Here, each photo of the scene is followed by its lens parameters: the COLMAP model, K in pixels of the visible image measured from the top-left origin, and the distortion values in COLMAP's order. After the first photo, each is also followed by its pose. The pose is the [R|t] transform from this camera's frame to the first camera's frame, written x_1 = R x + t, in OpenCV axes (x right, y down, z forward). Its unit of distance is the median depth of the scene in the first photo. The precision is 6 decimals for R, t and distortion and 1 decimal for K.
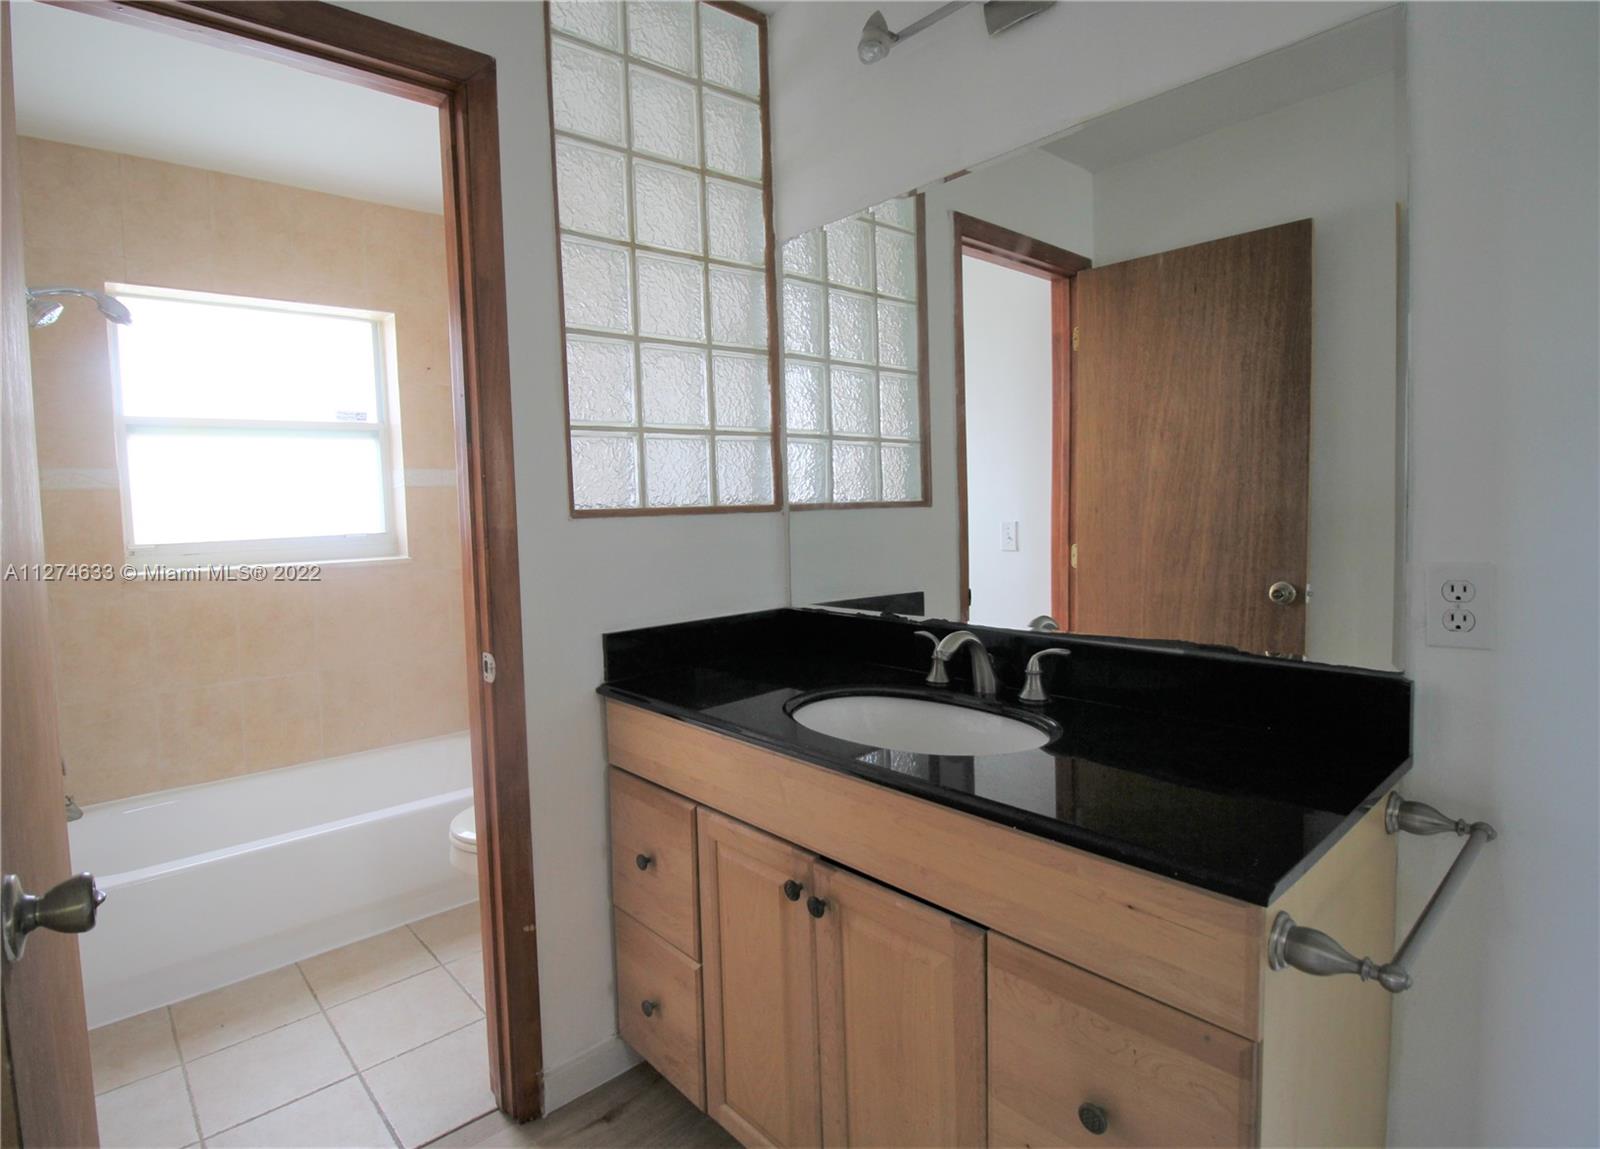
lens RADIAL K [[834.3, 0, 796.4], [0, 834.3, 564.5], [0, 0, 1]] dist [-0.040697, -0.000703]
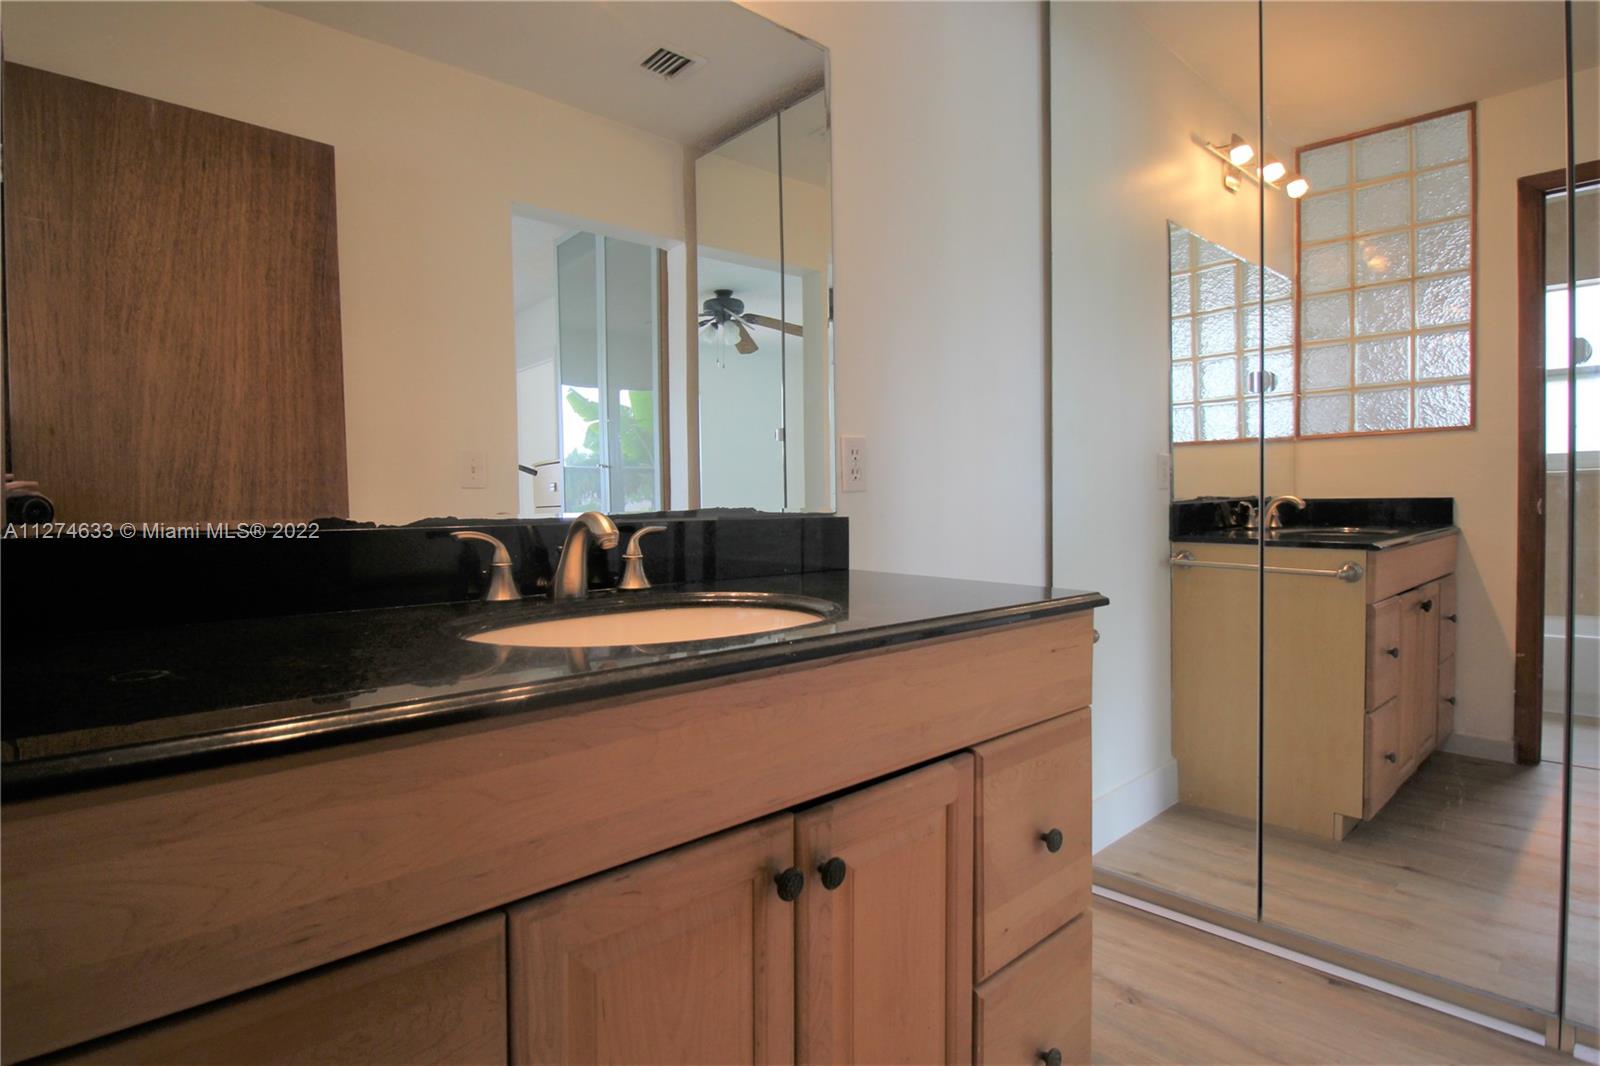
lens RADIAL K [[778.6, 0, 795.2], [0, 778.6, 530.5], [0, 0, 1]] dist [-0.002460, -0.000861]
pose [[0.008464, -0.009675, 0.999917, -0.273864], [0.081702, 0.996617, 0.008951, 0.059948], [-0.996621, 0.081619, 0.009225, 0.458373]]
